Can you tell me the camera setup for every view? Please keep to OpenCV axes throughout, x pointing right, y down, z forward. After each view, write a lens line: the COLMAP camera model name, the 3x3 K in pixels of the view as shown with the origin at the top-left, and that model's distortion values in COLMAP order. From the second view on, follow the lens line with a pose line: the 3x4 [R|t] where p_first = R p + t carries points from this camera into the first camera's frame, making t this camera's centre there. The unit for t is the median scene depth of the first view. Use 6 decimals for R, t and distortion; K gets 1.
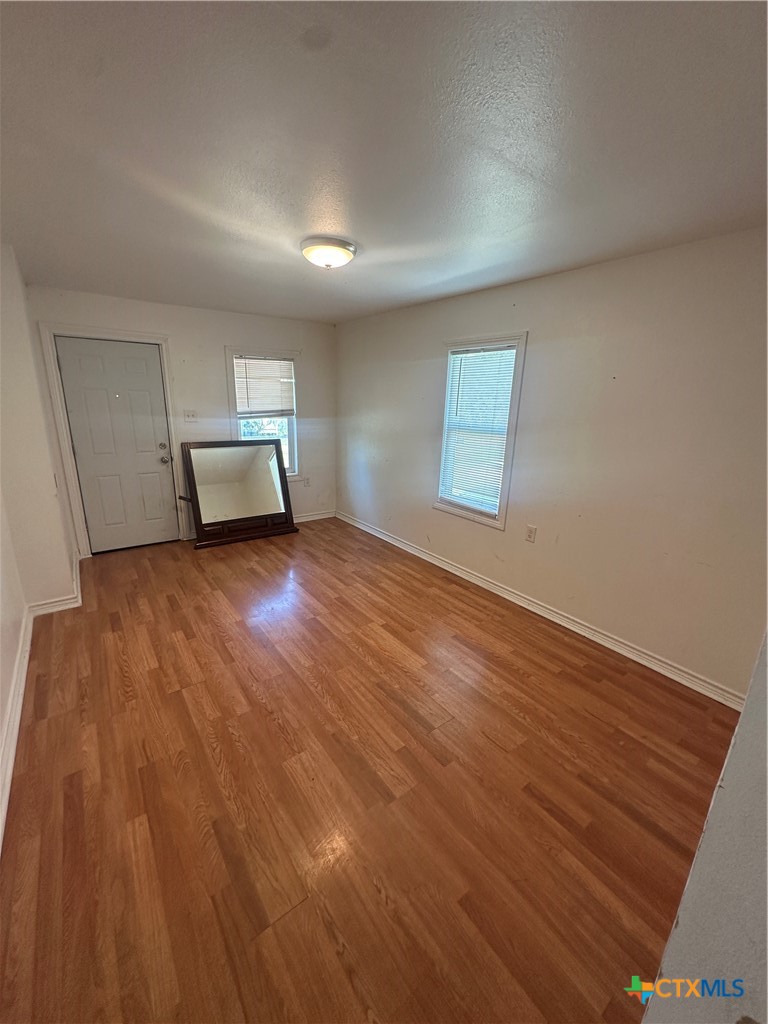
lens RADIAL K [[410.9, 0, 384.0], [0, 410.9, 512.0], [0, 0, 1]] dist [-0.001287, 0.000583]
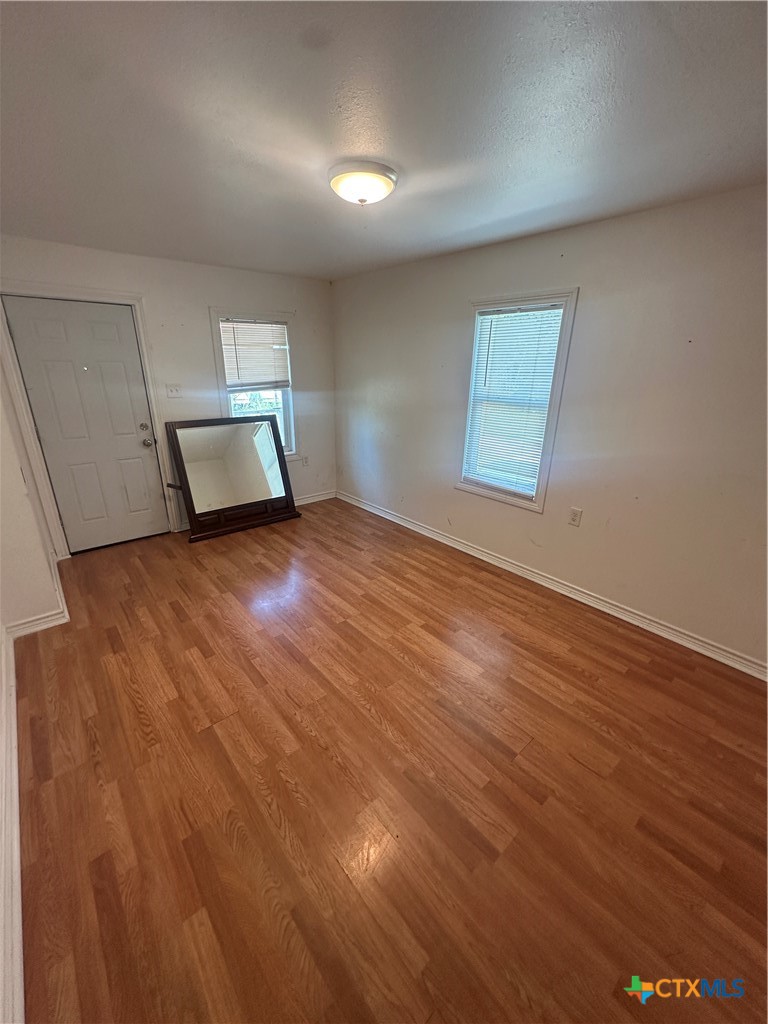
lens RADIAL K [[410.9, 0, 384.0], [0, 410.9, 512.0], [0, 0, 1]] dist [-0.001287, 0.000583]
pose [[0.997236, -0.037023, 0.064411, -0.139096], [0.031928, 0.996410, 0.078407, -0.047991], [-0.067083, -0.076134, 0.994838, 0.129996]]
